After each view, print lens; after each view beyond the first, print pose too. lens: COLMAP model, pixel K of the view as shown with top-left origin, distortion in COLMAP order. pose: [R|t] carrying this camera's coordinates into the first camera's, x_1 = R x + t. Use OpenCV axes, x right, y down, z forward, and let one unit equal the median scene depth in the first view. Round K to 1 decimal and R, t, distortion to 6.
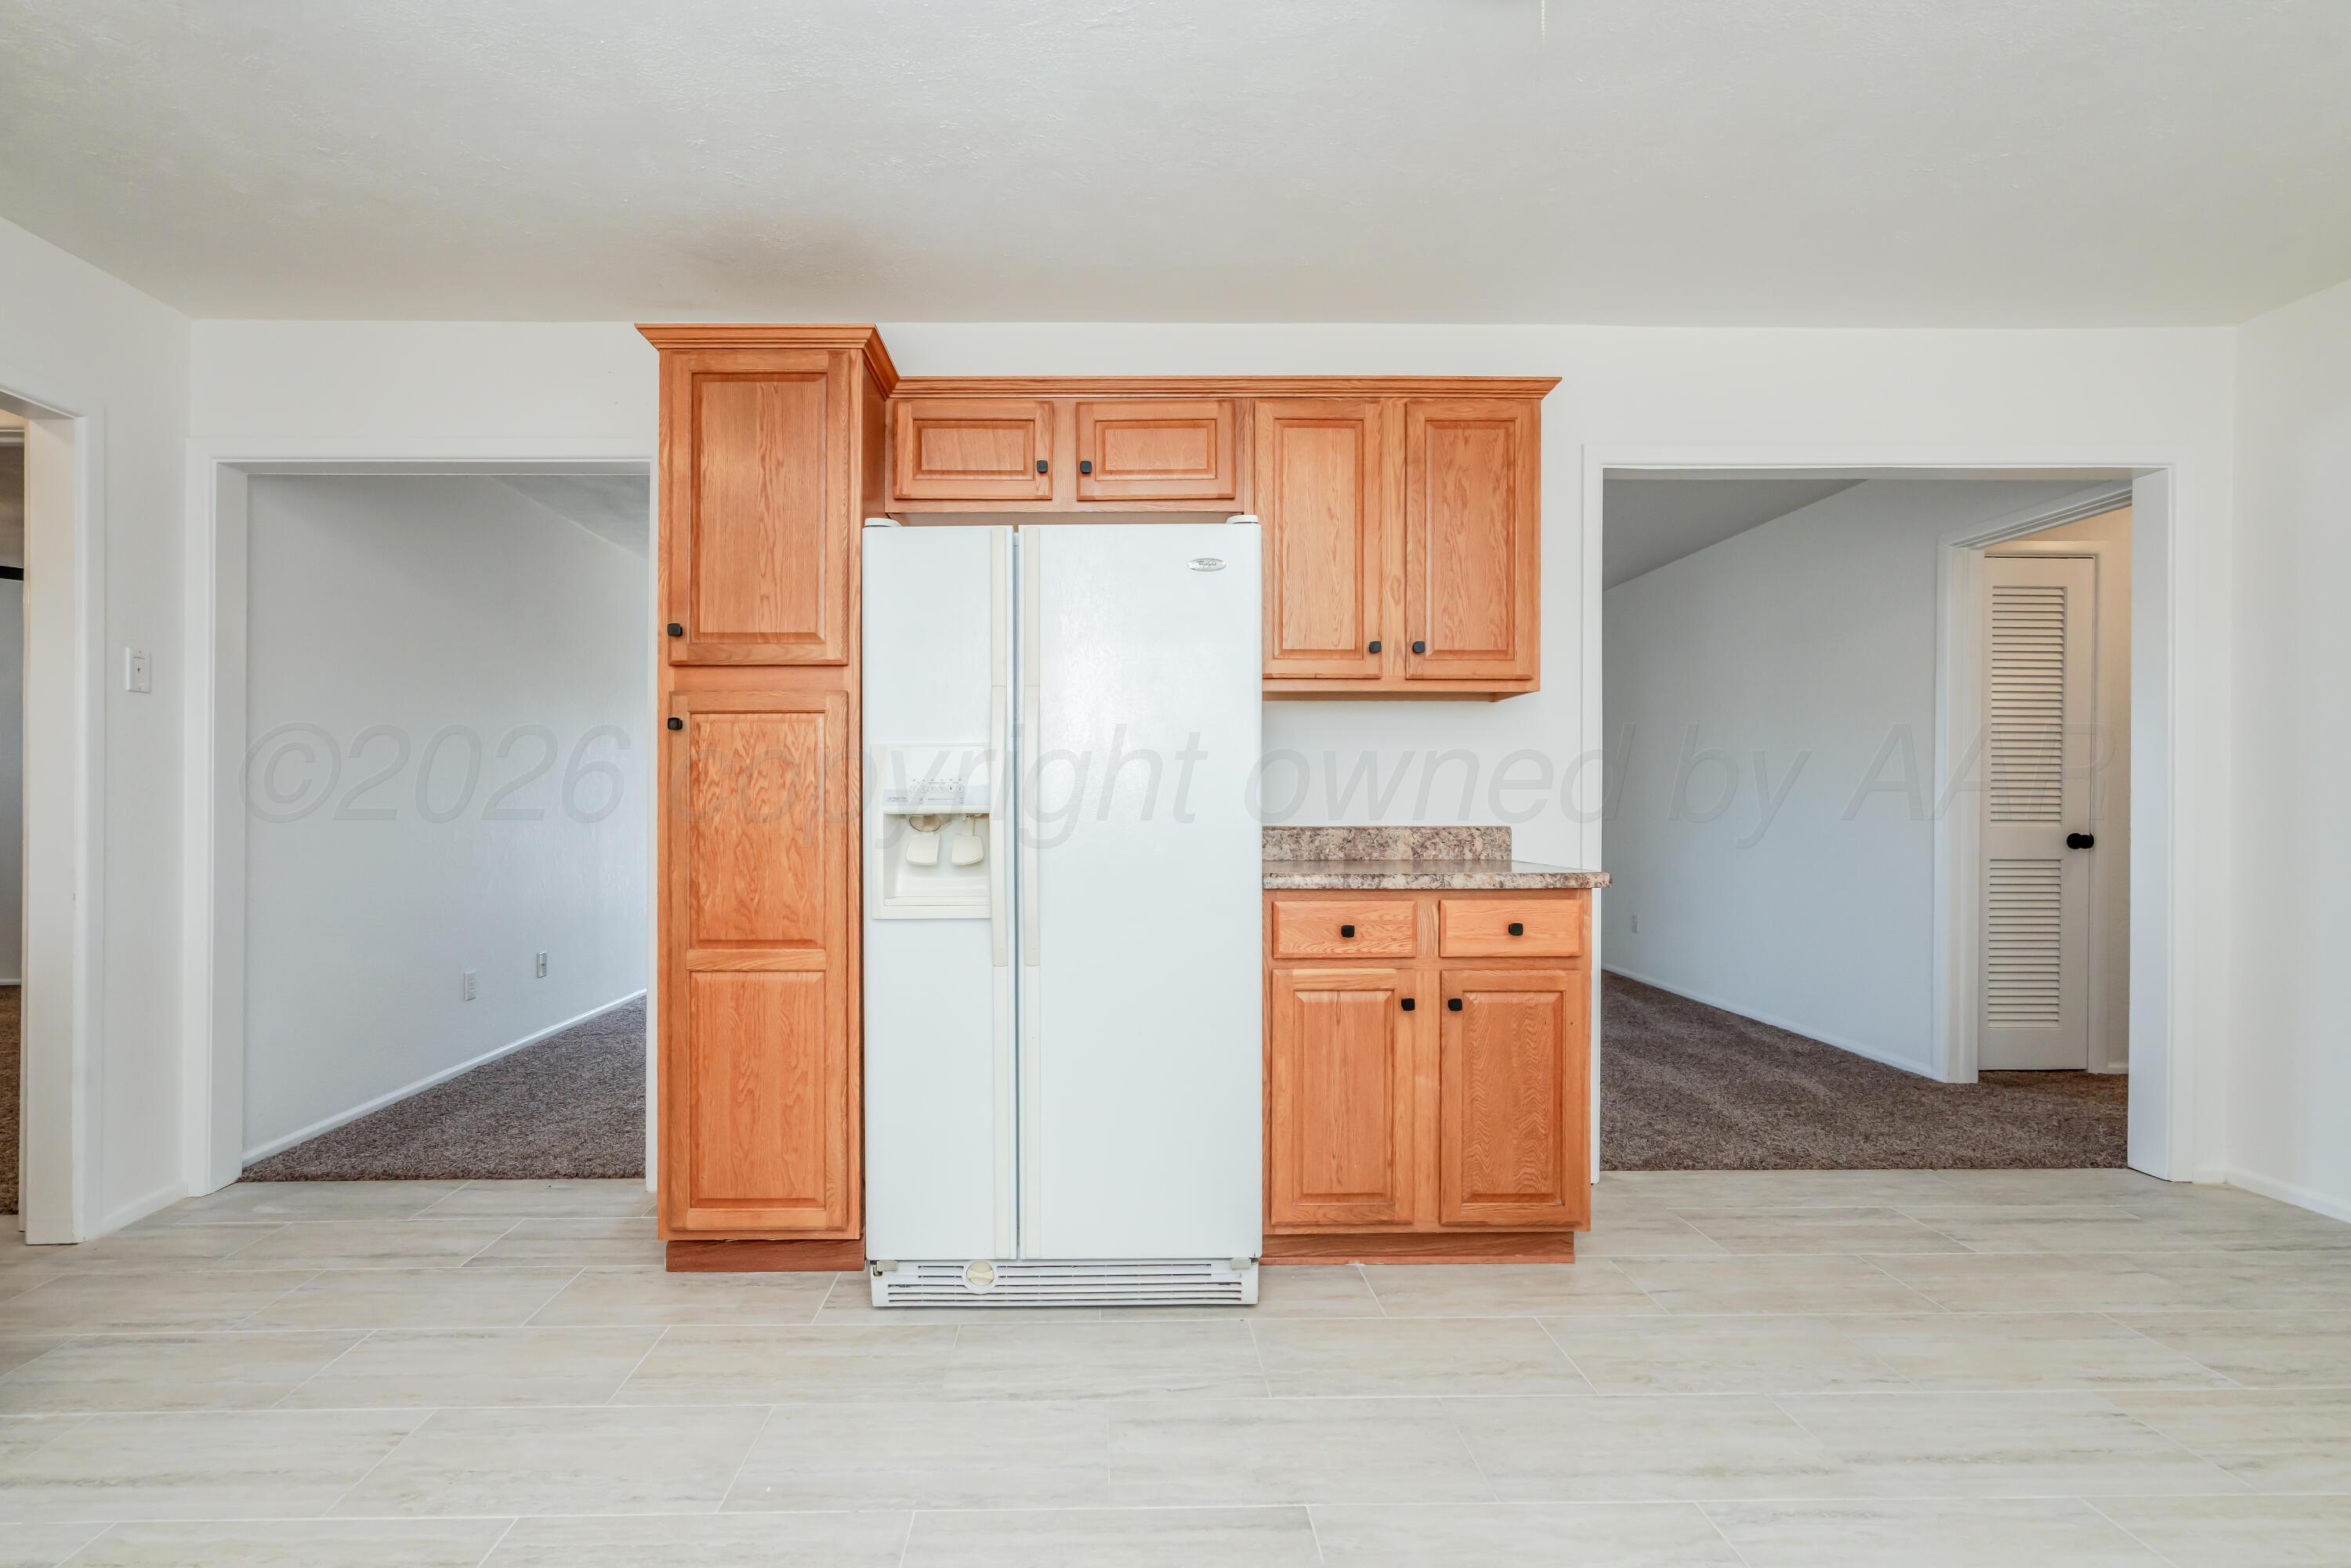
lens RADIAL K [[1089.9, 0, 1113.2], [0, 1089.9, 804.6], [0, 0, 1]] dist [-0.003116, -0.000038]
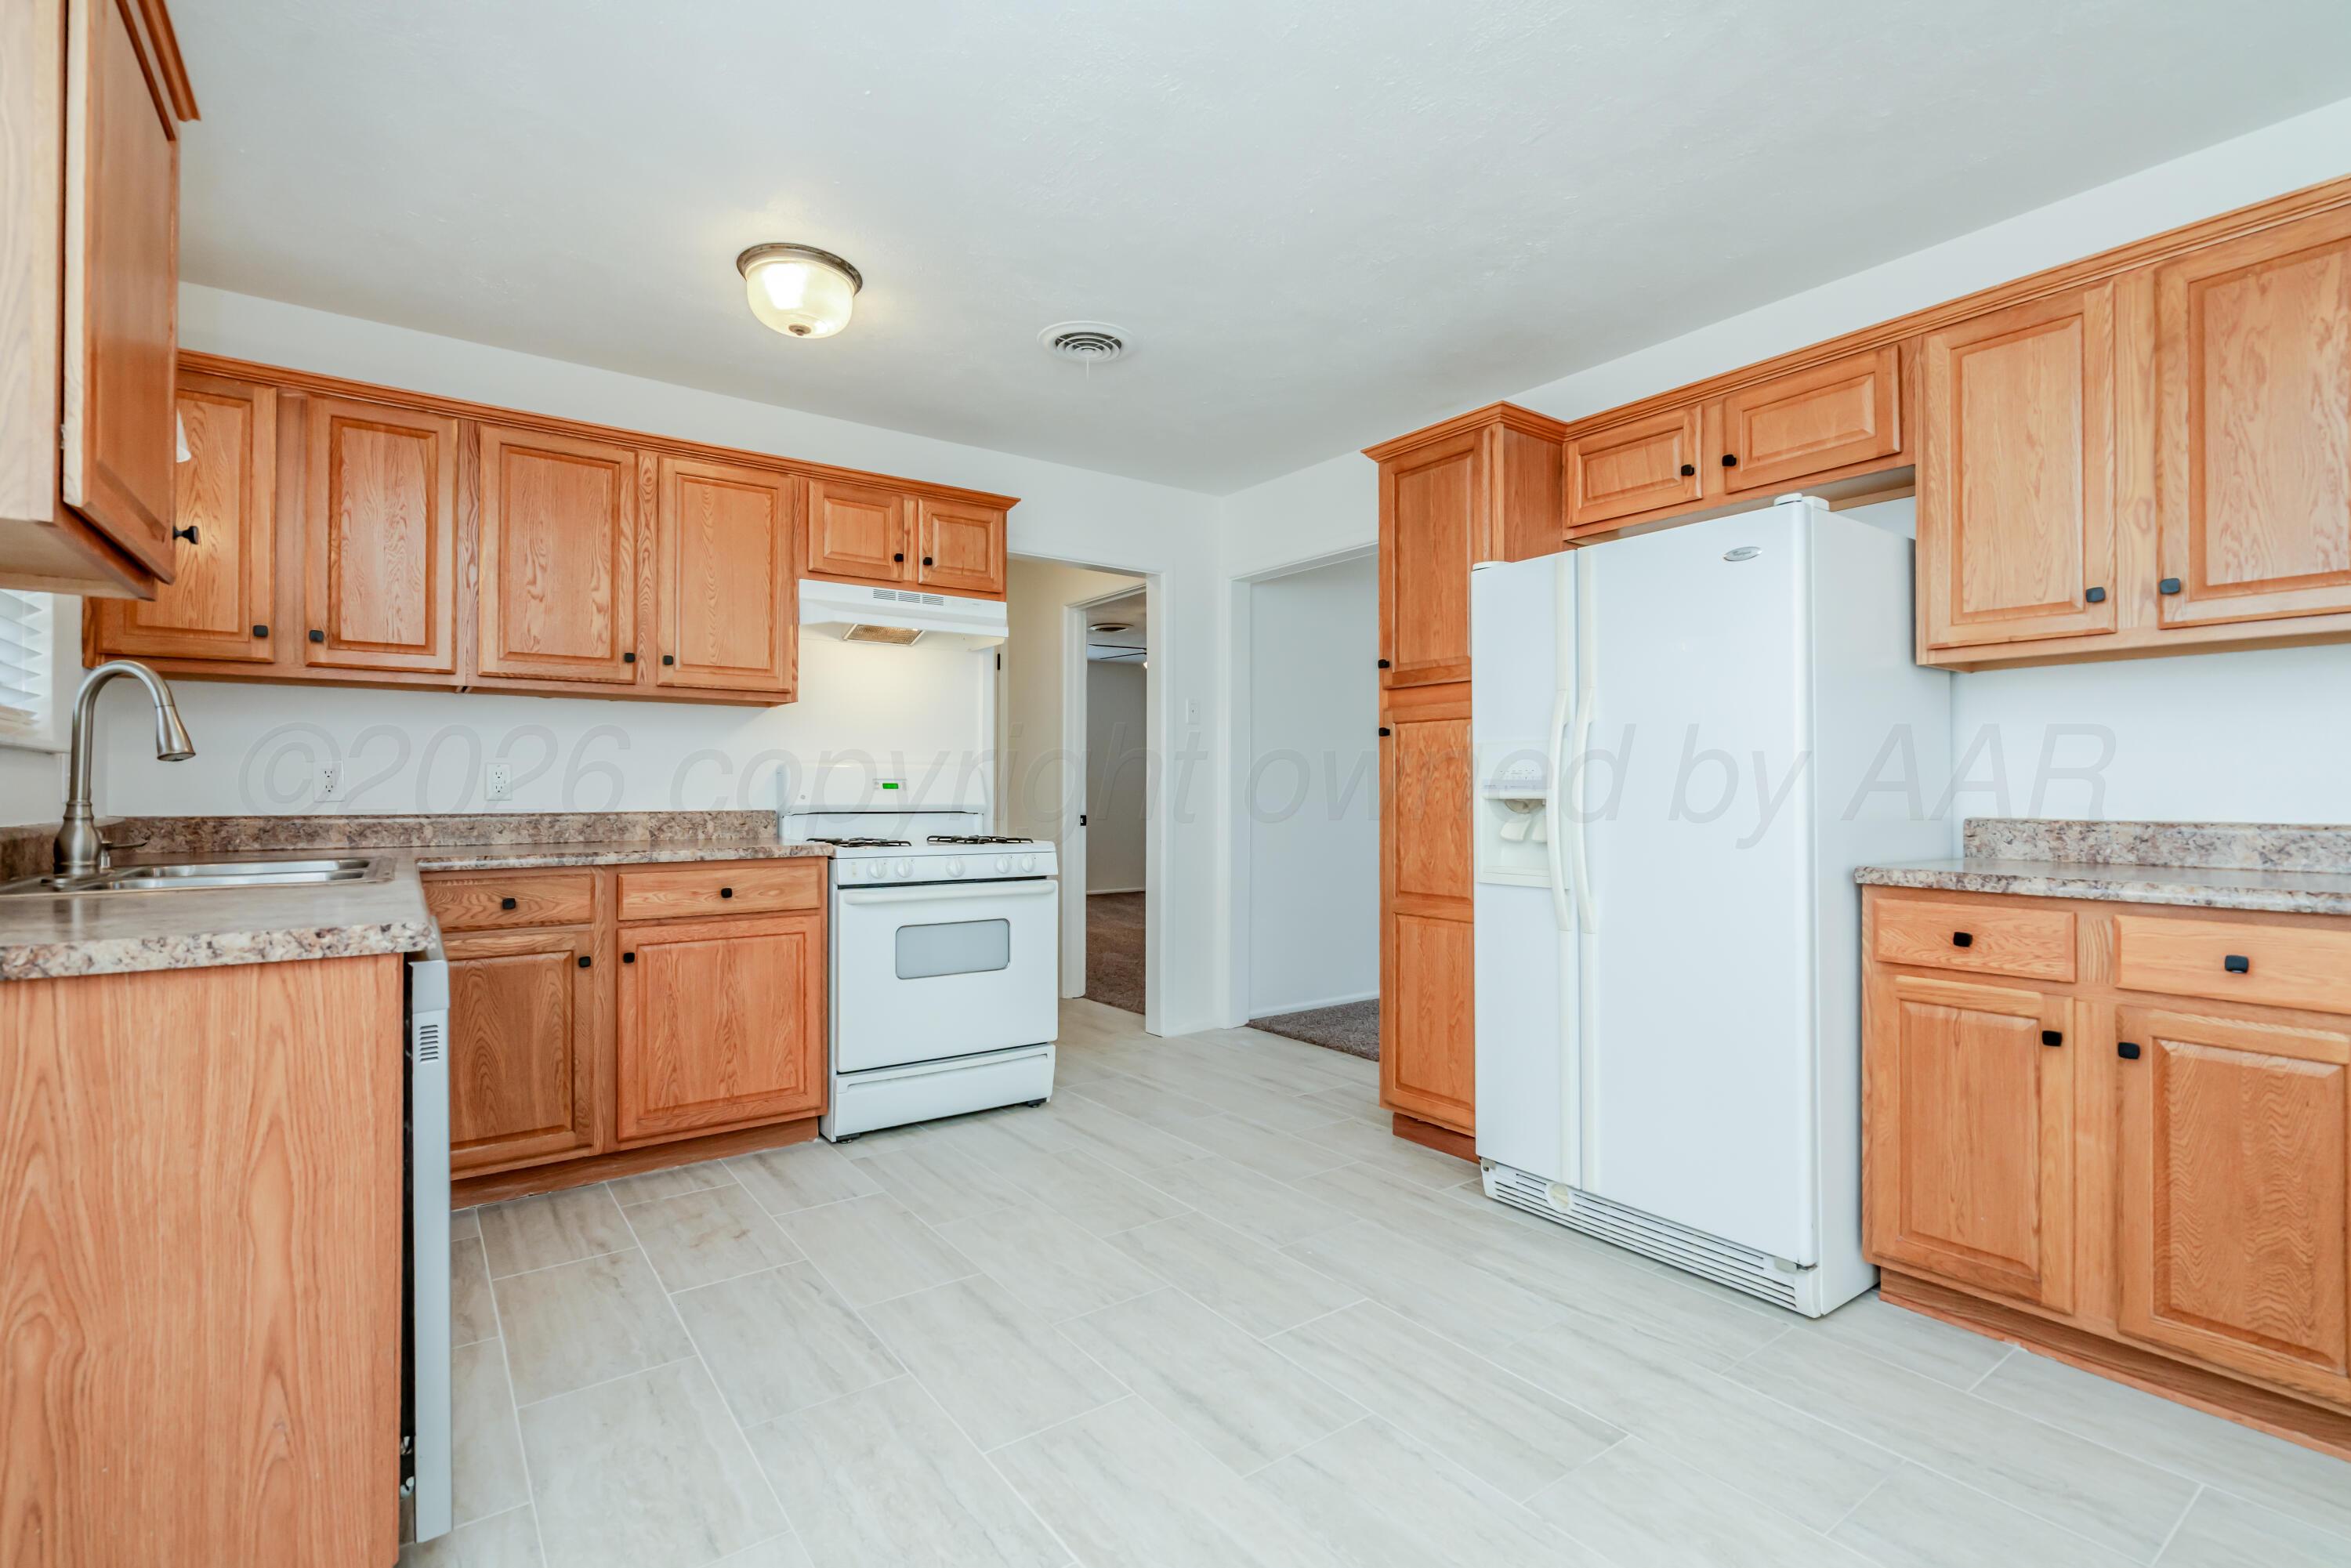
lens RADIAL K [[1067.1, 0, 1175.5], [0, 1067.1, 784.0], [0, 0, 1]] dist [-0.000952, 0.000095]
pose [[0.579377, -0.002830, -0.815054, 0.536616], [-0.003318, 0.999978, -0.005830, 0.000327], [0.815053, 0.006082, 0.579355, 0.004657]]
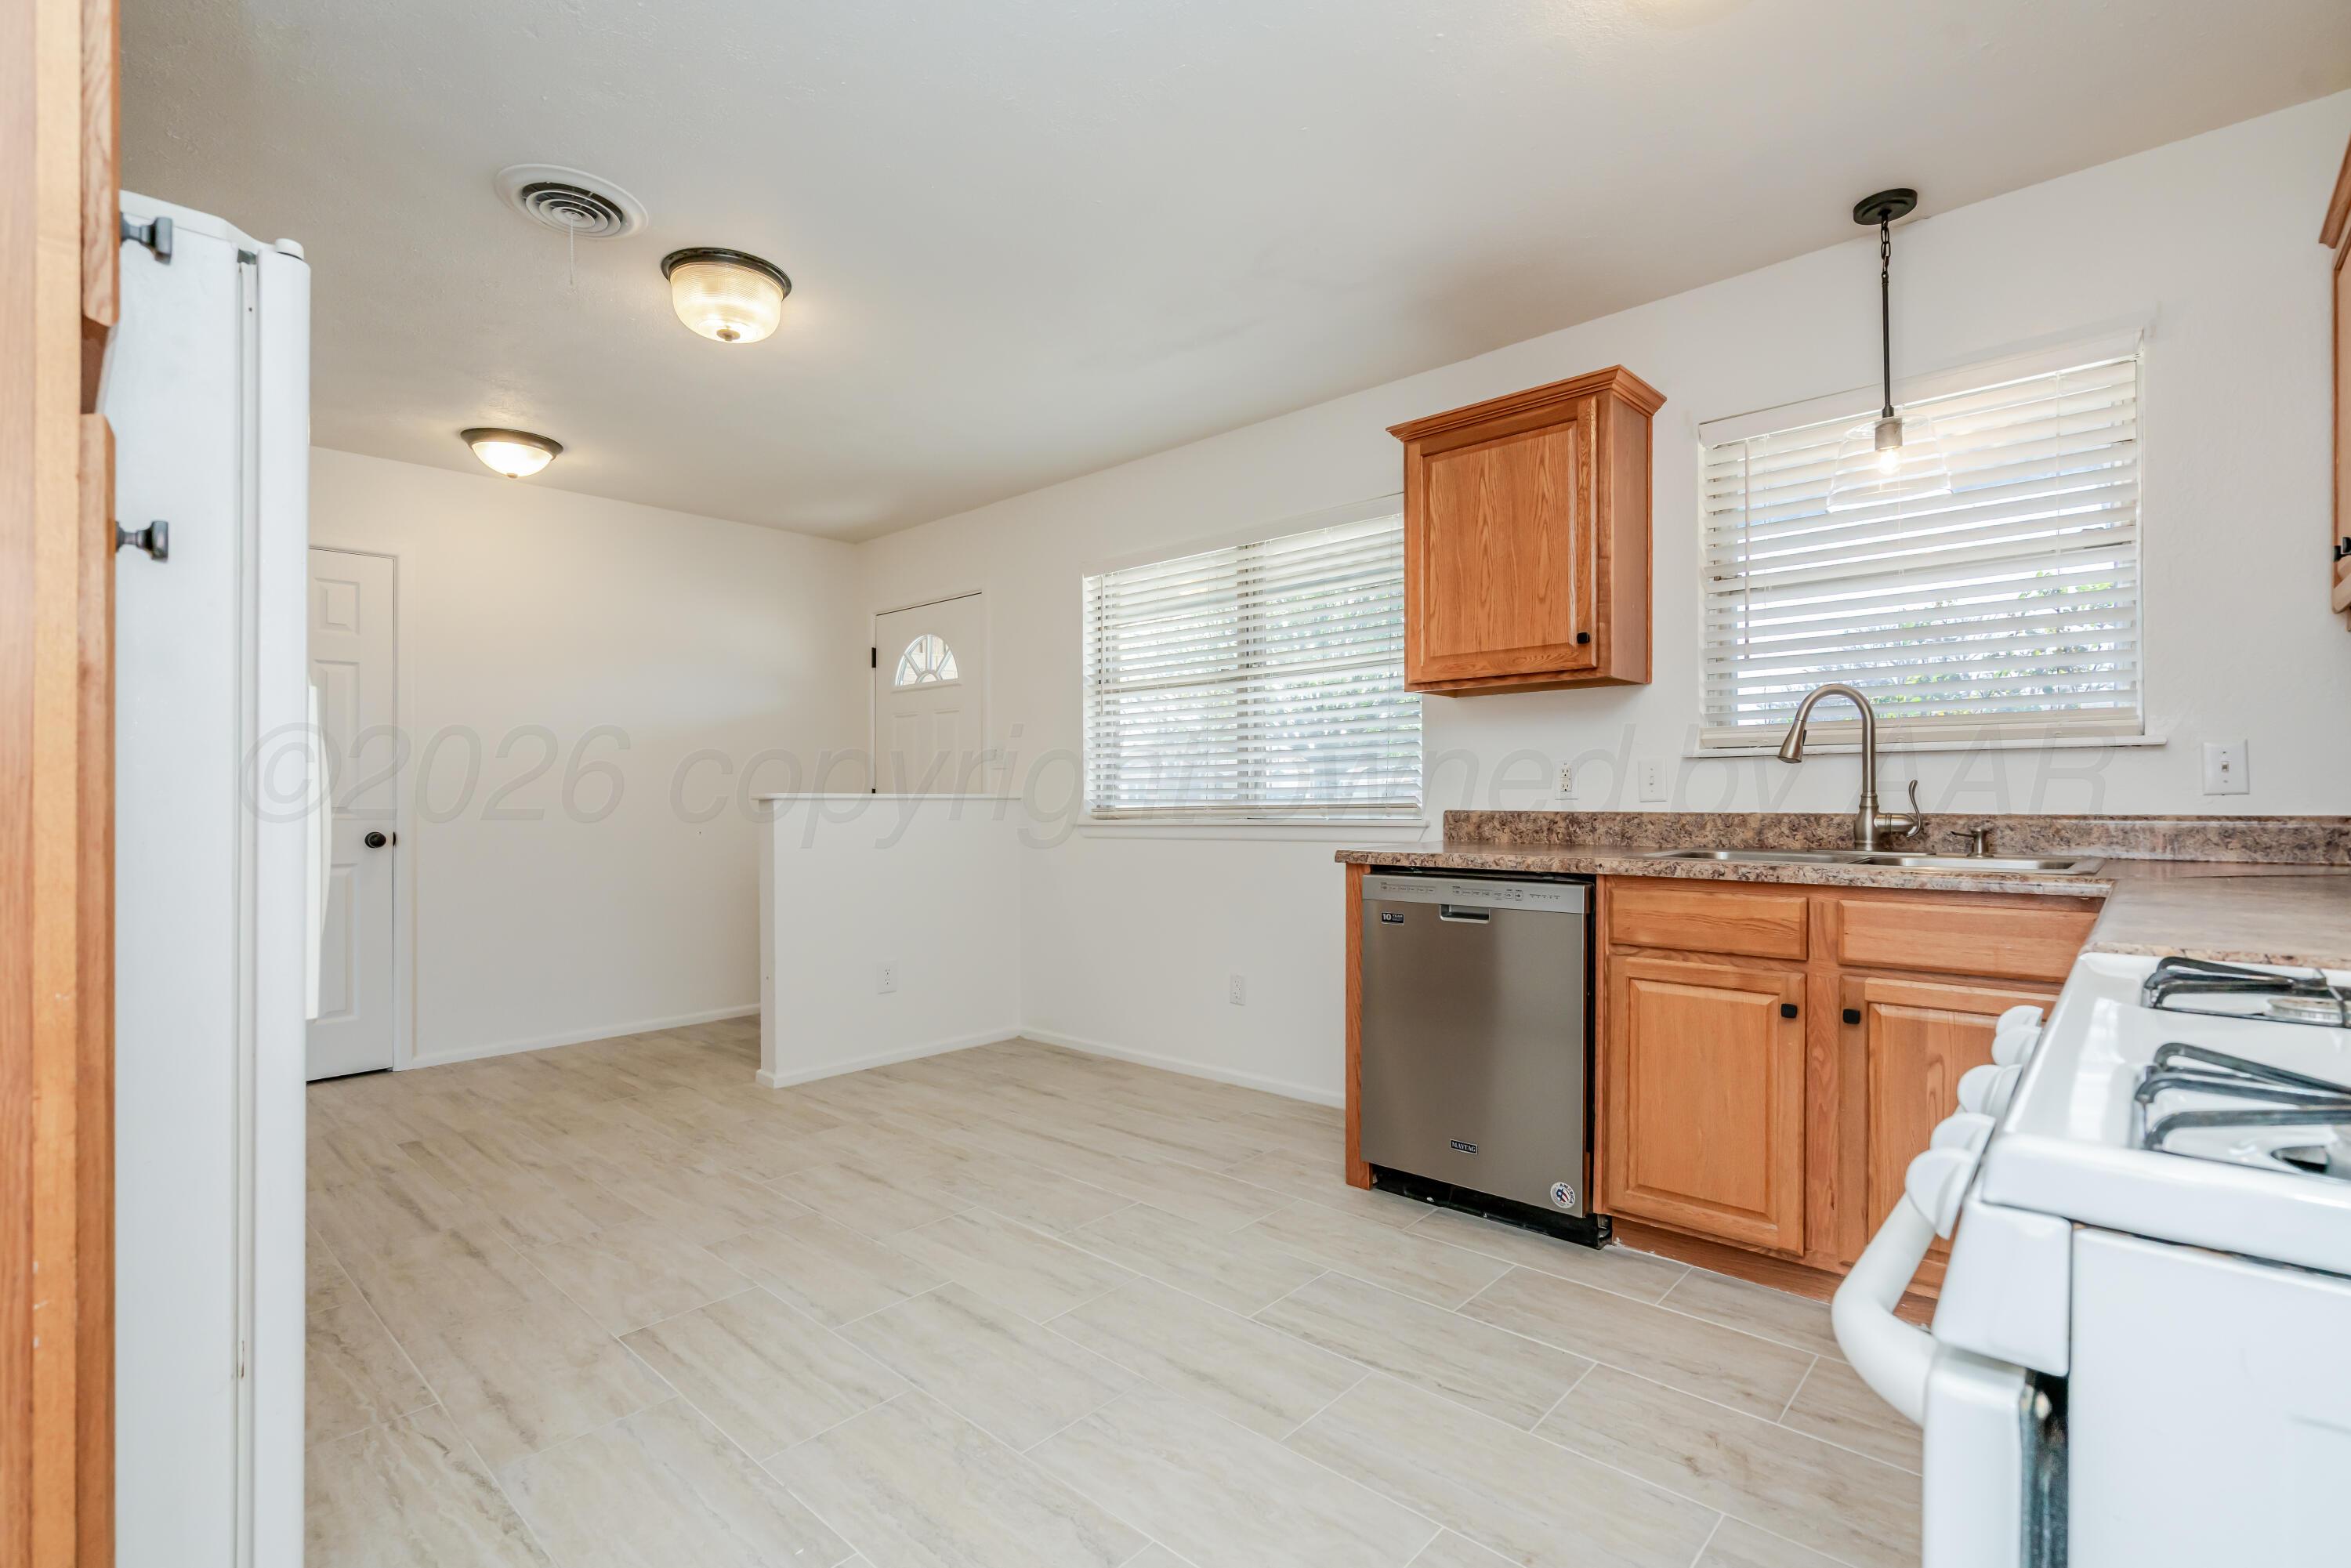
lens RADIAL K [[1099.0, 0, 1186.2], [0, 1099.0, 783.6], [0, 0, 1]] dist [-0.001244, 0.000037]
pose [[-0.731849, 0.013954, 0.681324, -0.836028], [0.013006, 0.999894, -0.006509, -0.000267], [-0.681342, 0.004098, -0.731953, 1.020070]]
